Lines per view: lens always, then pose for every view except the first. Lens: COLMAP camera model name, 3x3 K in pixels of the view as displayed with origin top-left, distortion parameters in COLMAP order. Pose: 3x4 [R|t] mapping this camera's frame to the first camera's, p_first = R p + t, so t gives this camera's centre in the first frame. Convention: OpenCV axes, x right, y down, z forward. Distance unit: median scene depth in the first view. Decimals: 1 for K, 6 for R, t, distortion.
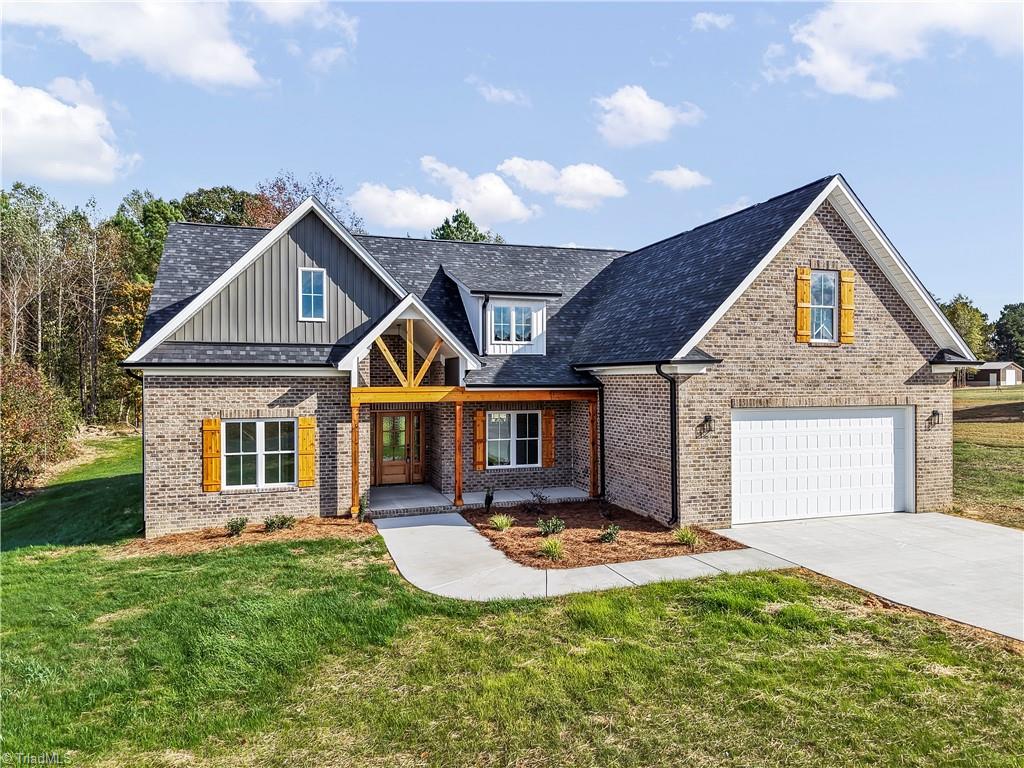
lens RADIAL K [[697.4, 0, 512.0], [0, 697.4, 384.0], [0, 0, 1]] dist [0.078388, -0.146006]
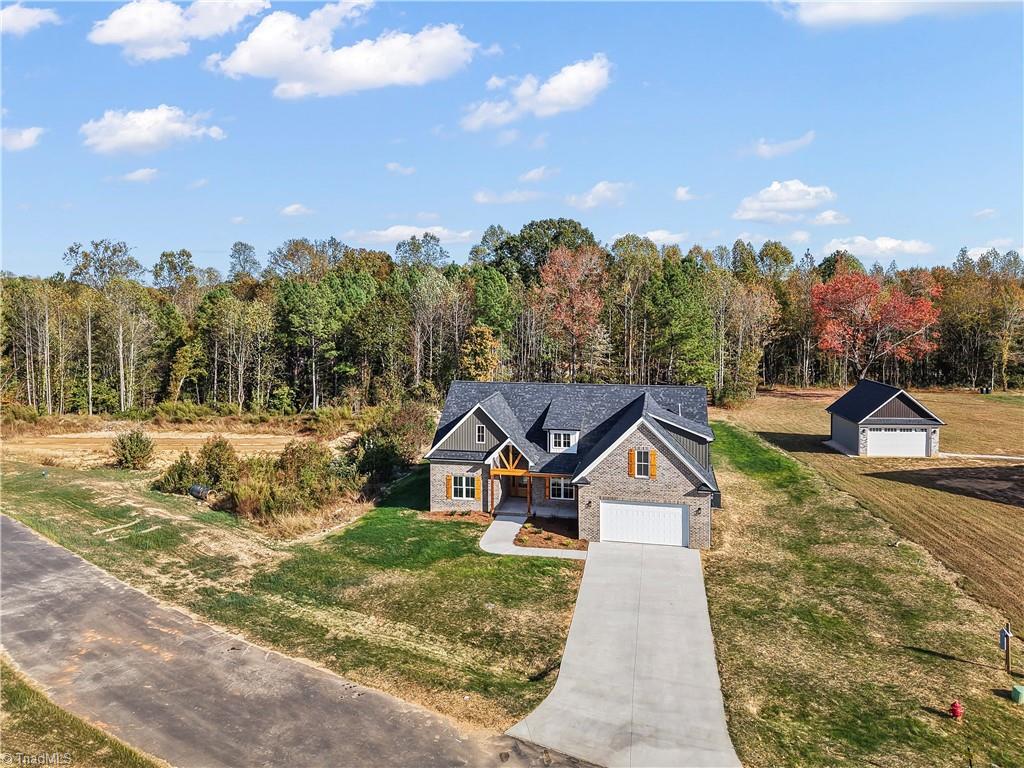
lens RADIAL K [[707.3, 0, 501.7], [0, 707.3, 329.8], [0, 0, 1]] dist [0.052077, -0.057327]
pose [[0.860233, 0.025798, -0.509248, 1.285754], [0.000180, 0.998704, 0.050897, -0.718061], [0.509901, -0.043875, 0.859114, -1.460250]]
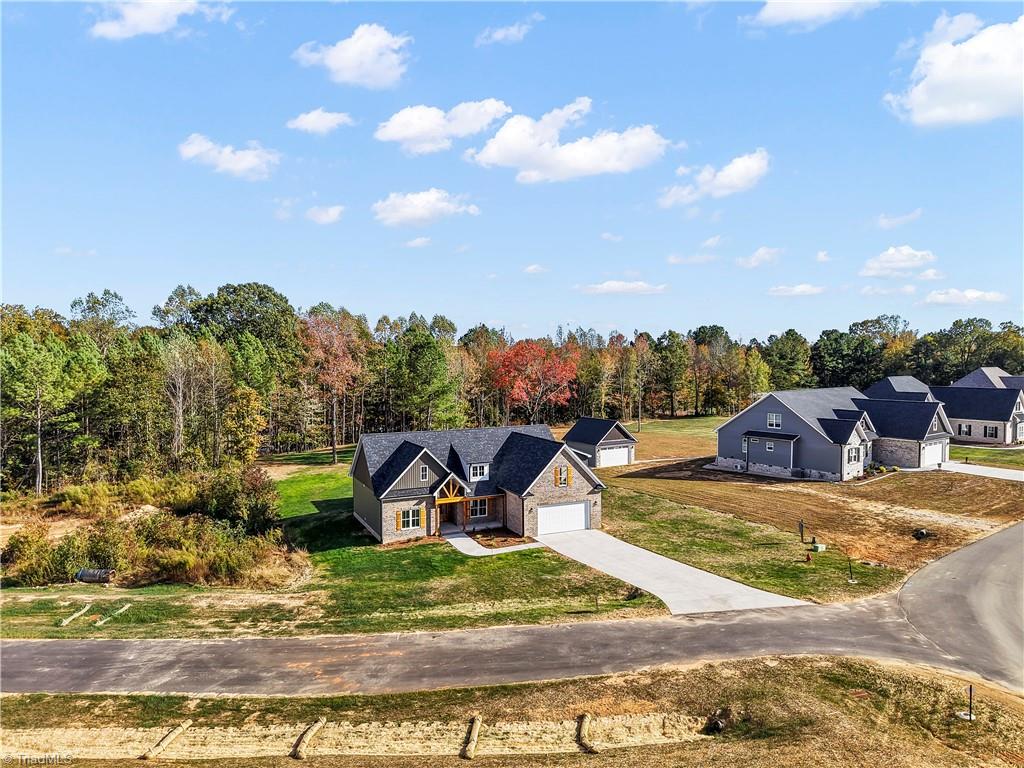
lens RADIAL K [[697.4, 0, 512.0], [0, 697.4, 384.0], [0, 0, 1]] dist [0.078388, -0.146006]
pose [[0.992959, -0.004637, 0.118370, -0.264666], [-0.000158, 0.999181, 0.040471, -0.738898], [-0.118461, -0.040204, 0.992145, -2.601392]]
